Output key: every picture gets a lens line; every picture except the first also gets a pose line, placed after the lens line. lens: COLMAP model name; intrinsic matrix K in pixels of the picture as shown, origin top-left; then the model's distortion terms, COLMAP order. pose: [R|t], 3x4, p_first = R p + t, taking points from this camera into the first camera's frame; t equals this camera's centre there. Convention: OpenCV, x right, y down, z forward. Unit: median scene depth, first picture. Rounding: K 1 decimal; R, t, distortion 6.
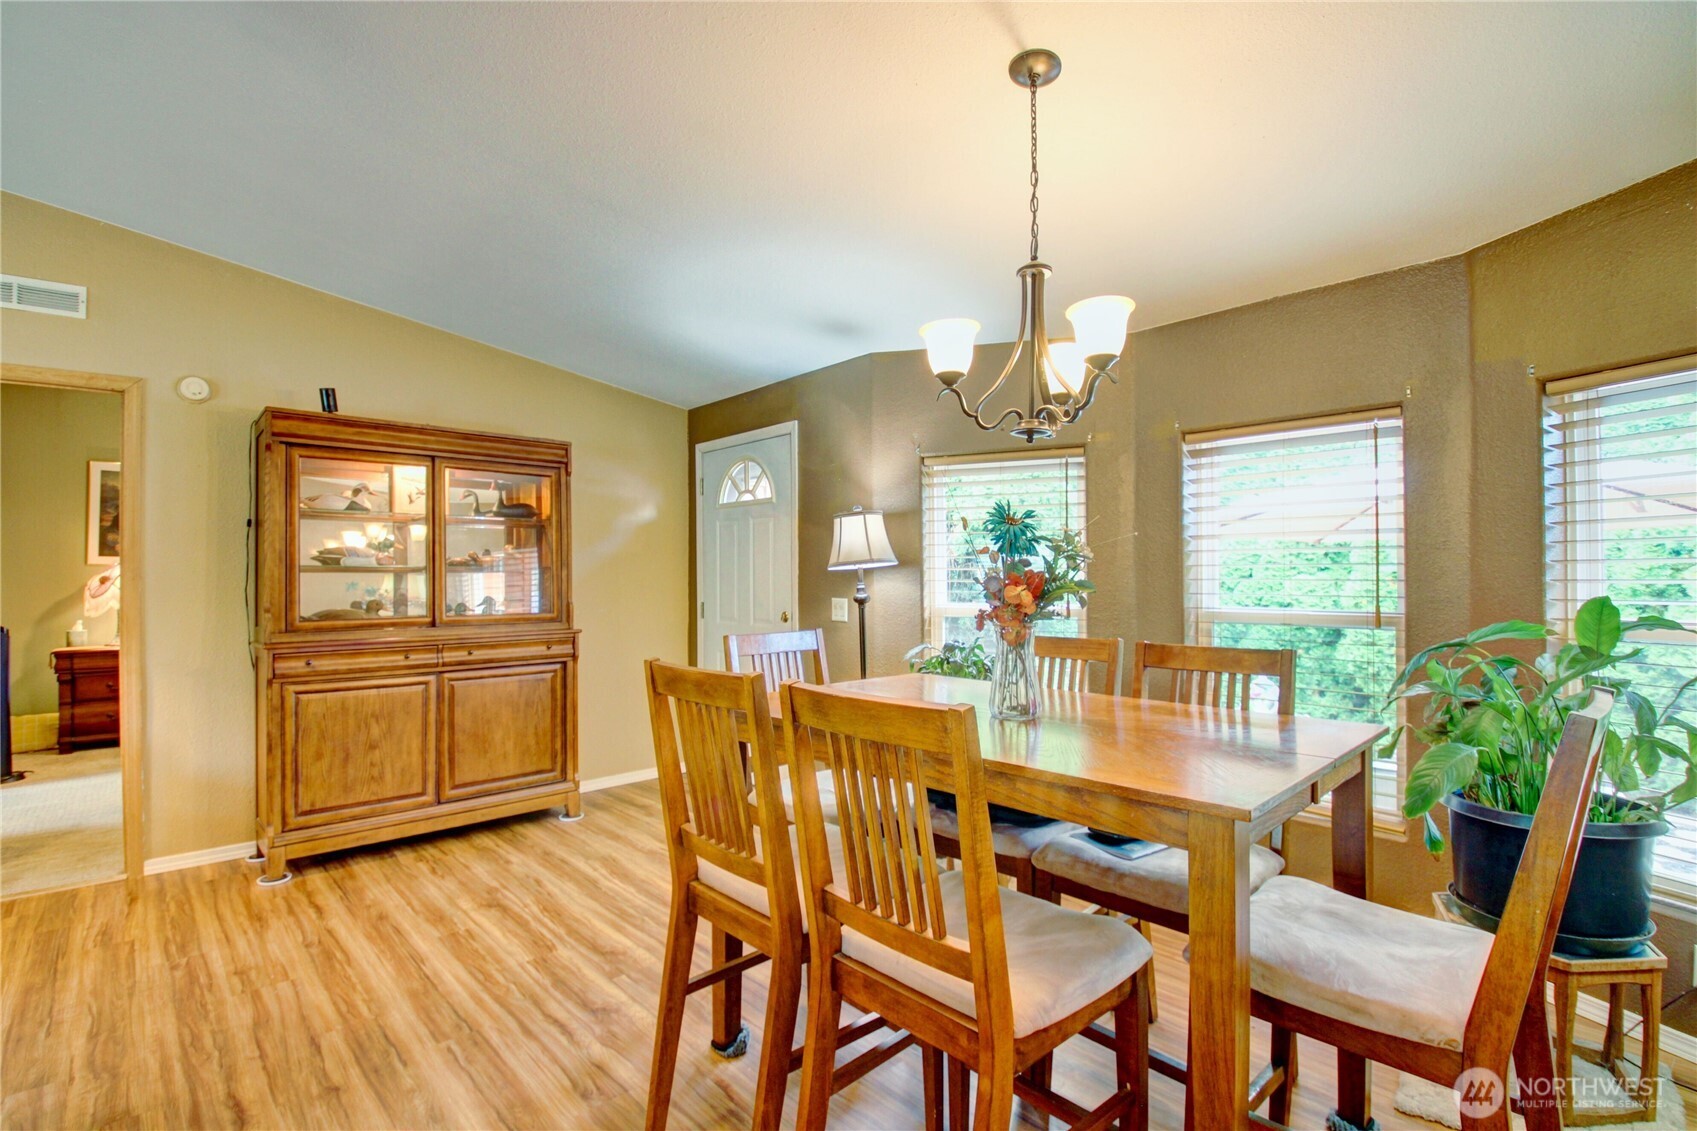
lens RADIAL K [[789.0, 0, 841.1], [0, 789.0, 568.9], [0, 0, 1]] dist [0.004988, -0.018876]
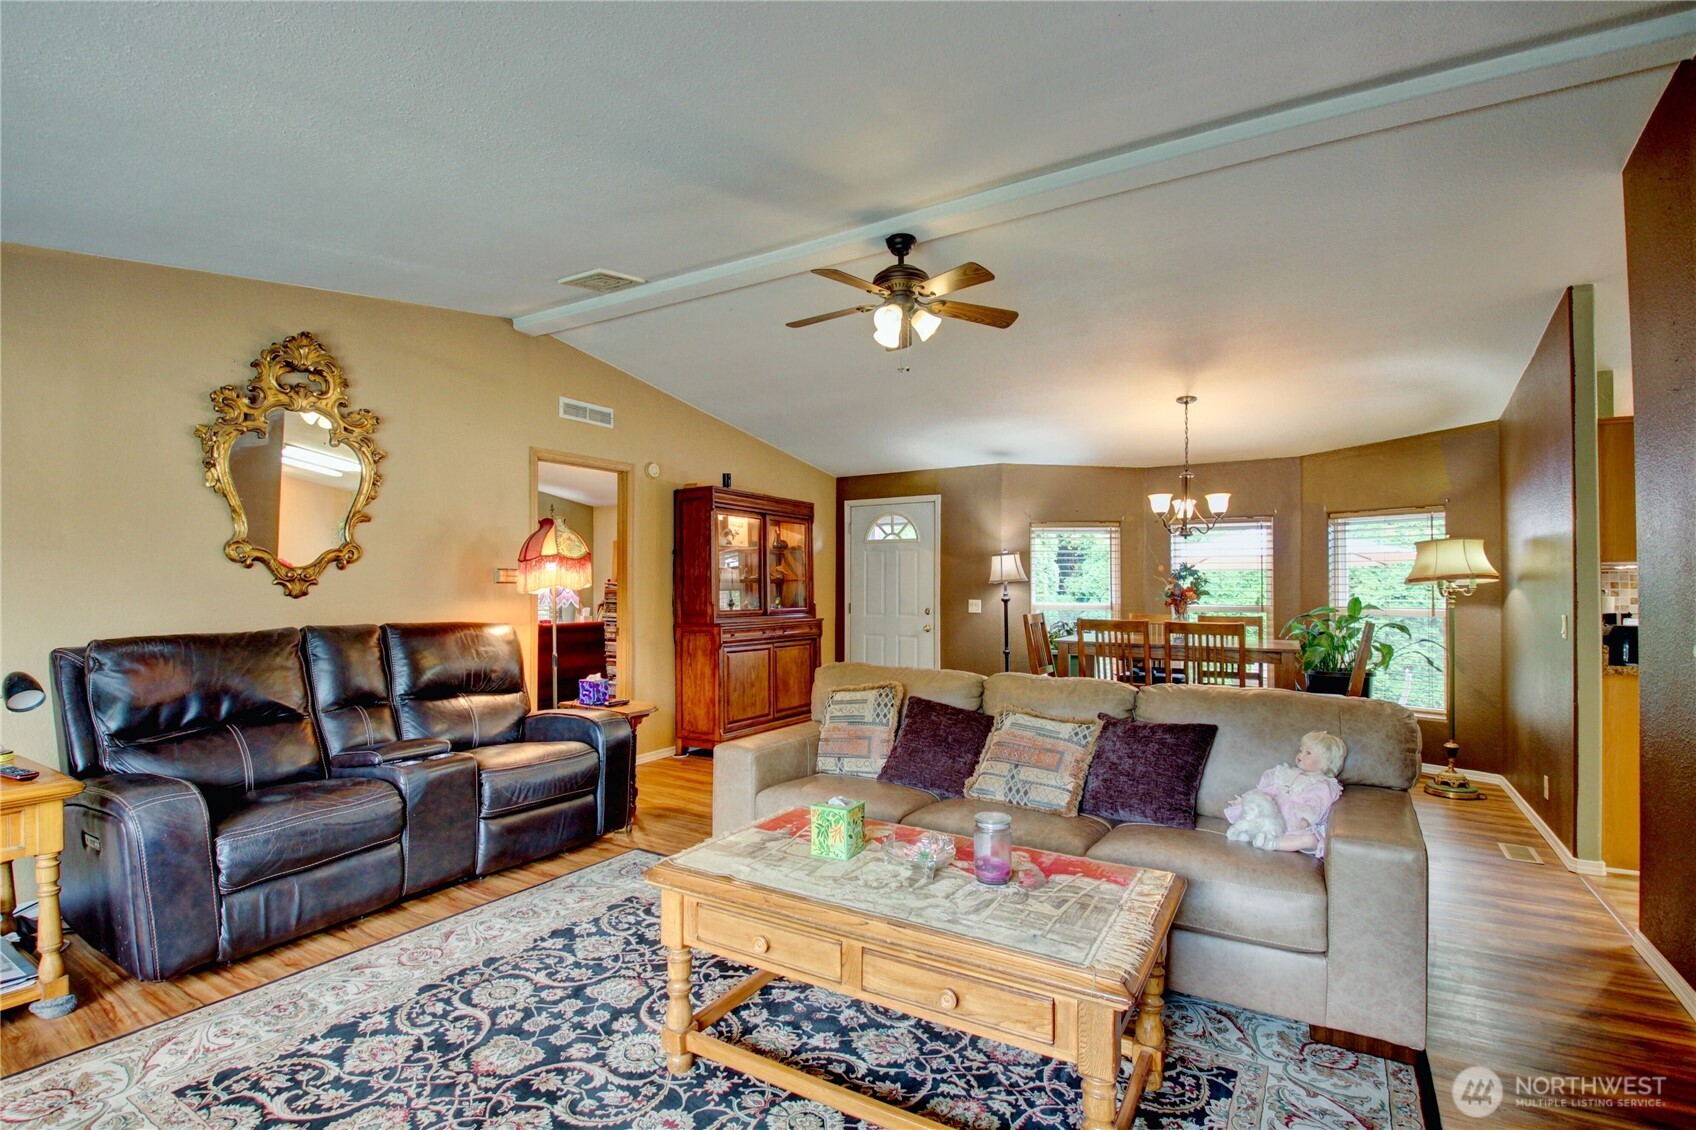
lens RADIAL K [[788.5, 0, 837.9], [0, 788.5, 571.6], [0, 0, 1]] dist [0.004988, -0.018876]
pose [[0.962348, 0.013951, 0.271464, -0.879369], [-0.011294, 0.999872, -0.011348, -0.002626], [-0.271587, 0.007855, 0.962382, -0.681072]]
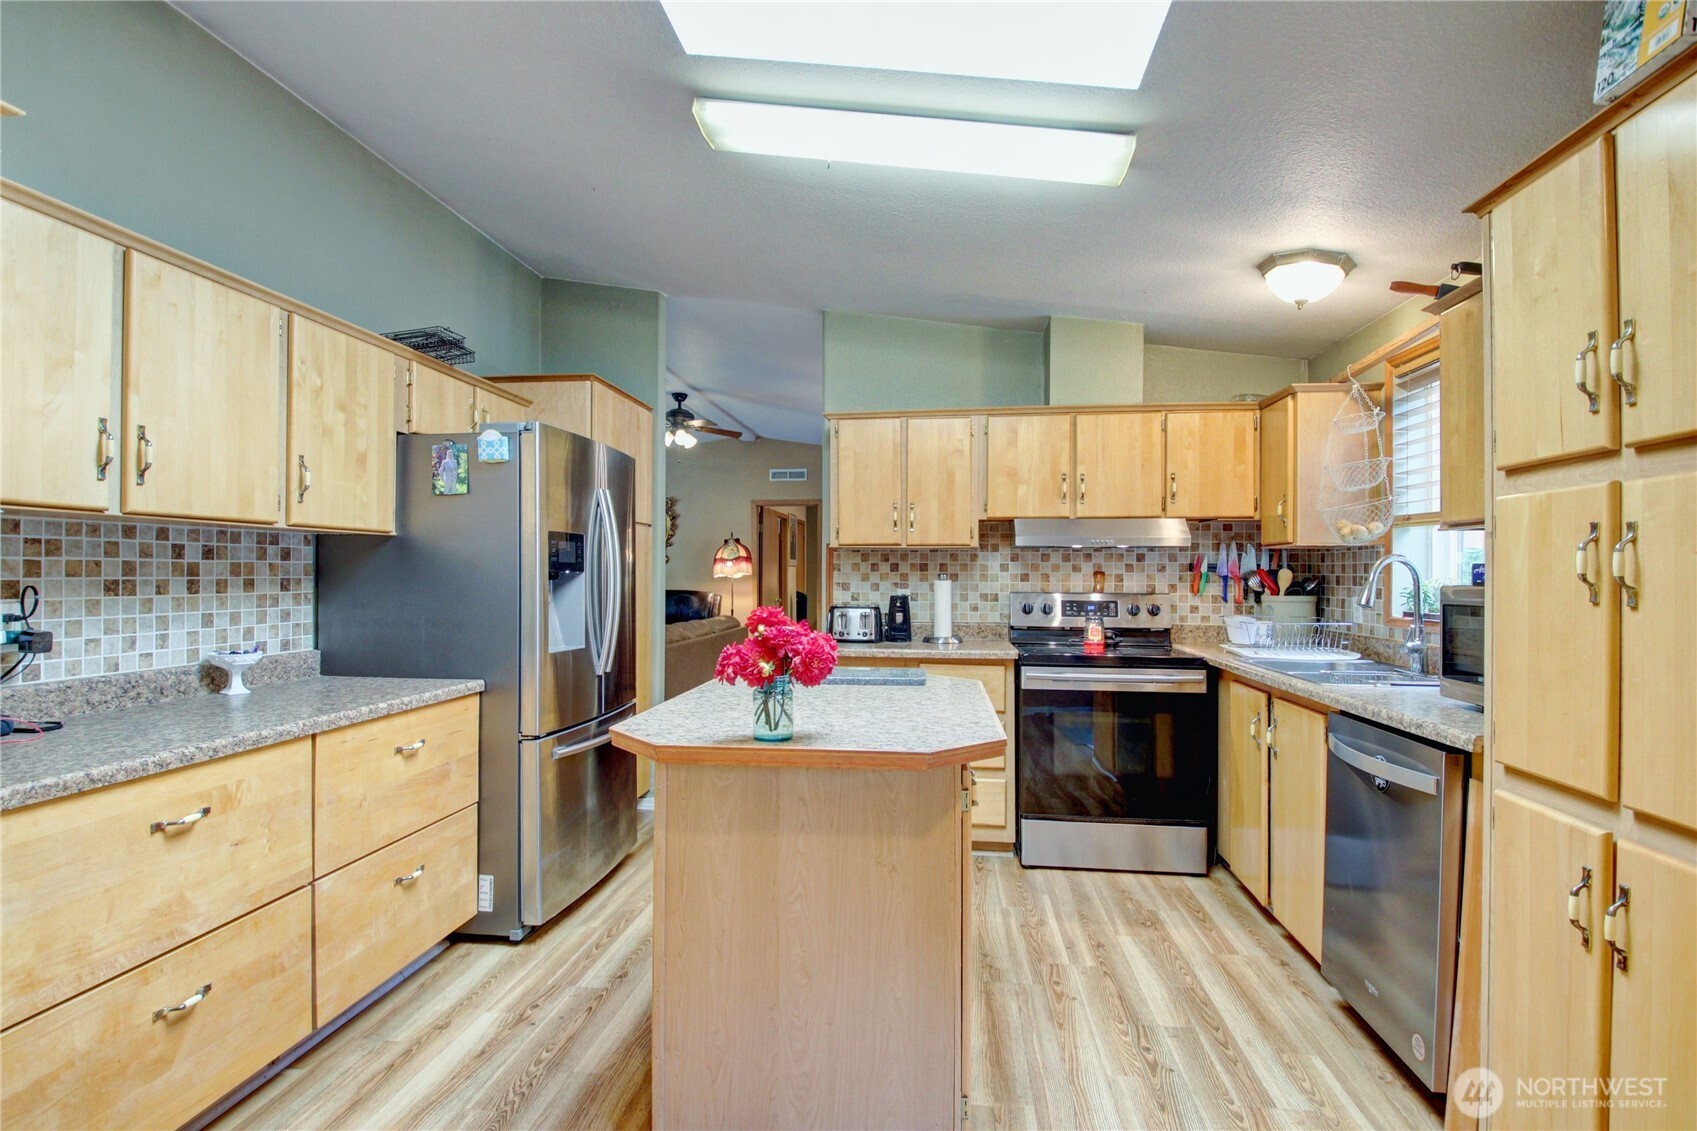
lens RADIAL K [[856.8, 0, 845.7], [0, 856.8, 571.6], [0, 0, 1]] dist [-0.030223, -0.000272]
pose [[0.650194, 0.005915, -0.759745, 1.322137], [-0.000496, 0.999973, 0.007360, -0.015565], [0.759768, -0.004408, 0.650179, -0.812498]]
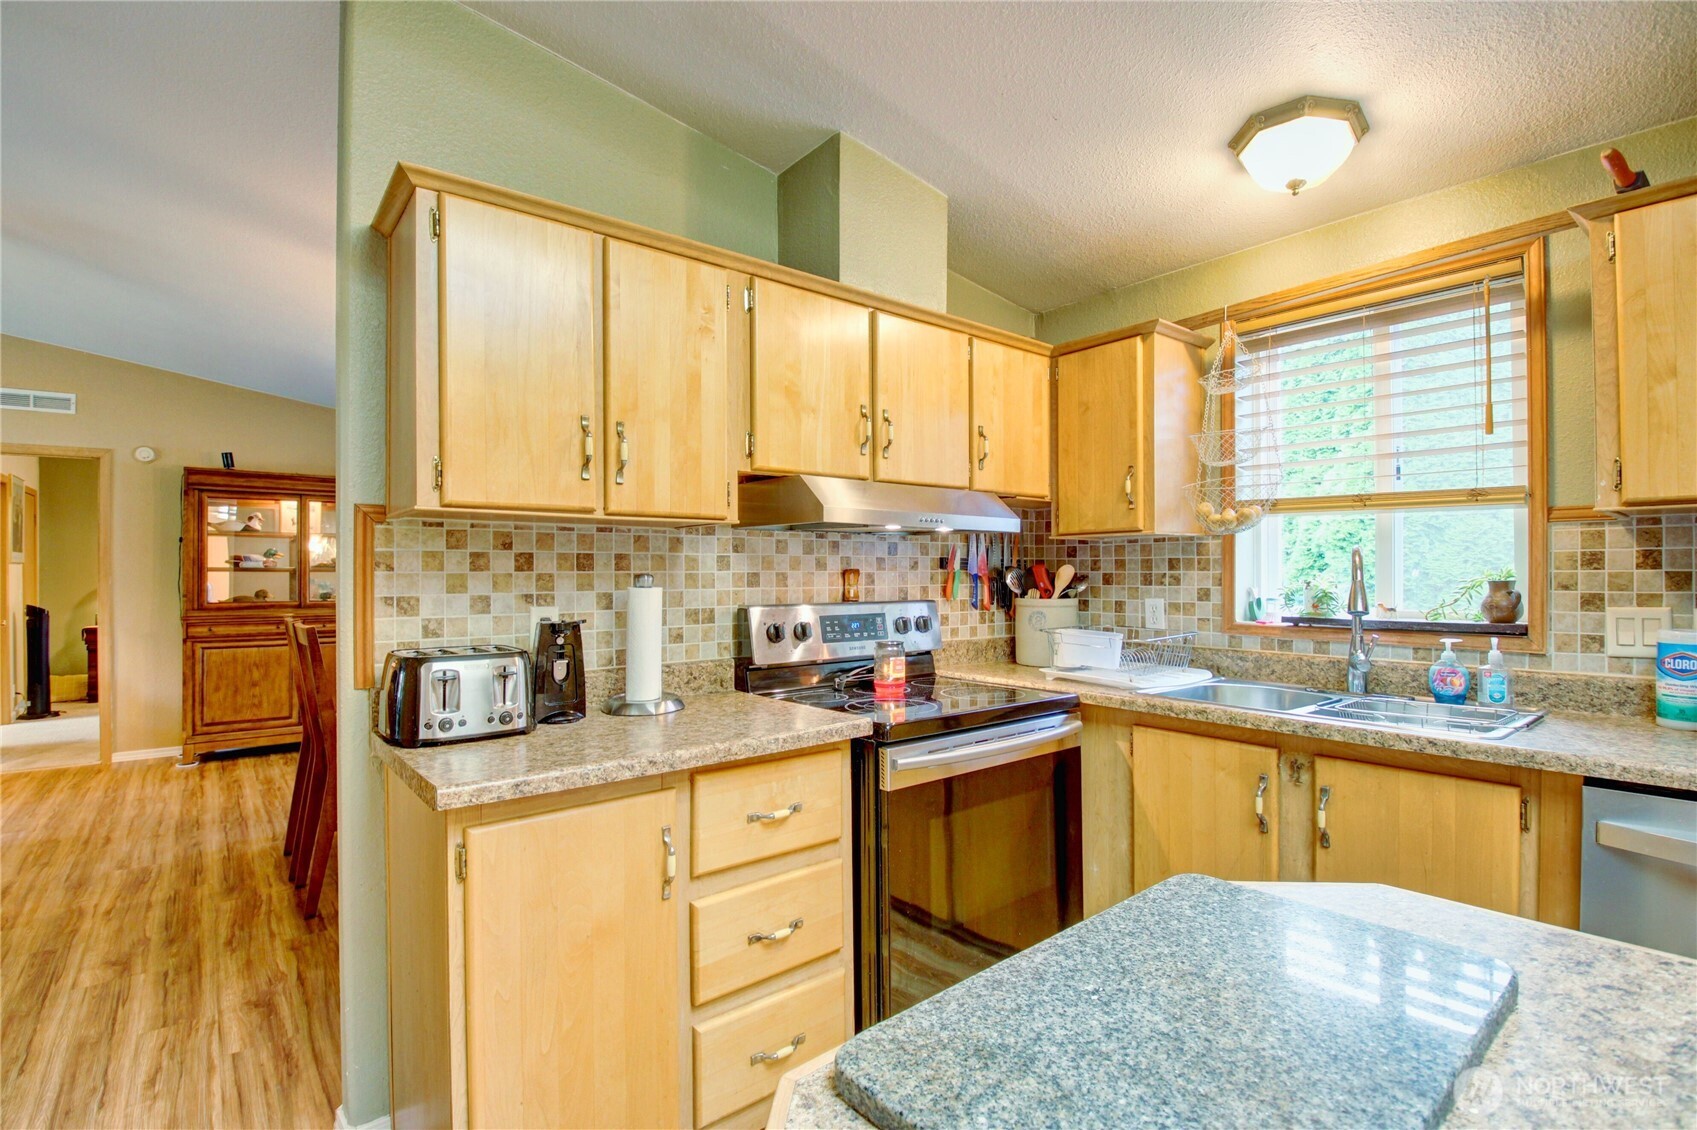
lens RADIAL K [[789.0, 0, 841.7], [0, 789.0, 565.7], [0, 0, 1]] dist [0.004988, -0.018876]
pose [[0.998191, 0.001429, -0.060113, 0.646310], [-0.001347, 0.999998, 0.001398, -0.010940], [0.060114, -0.001314, 0.998191, -0.467492]]
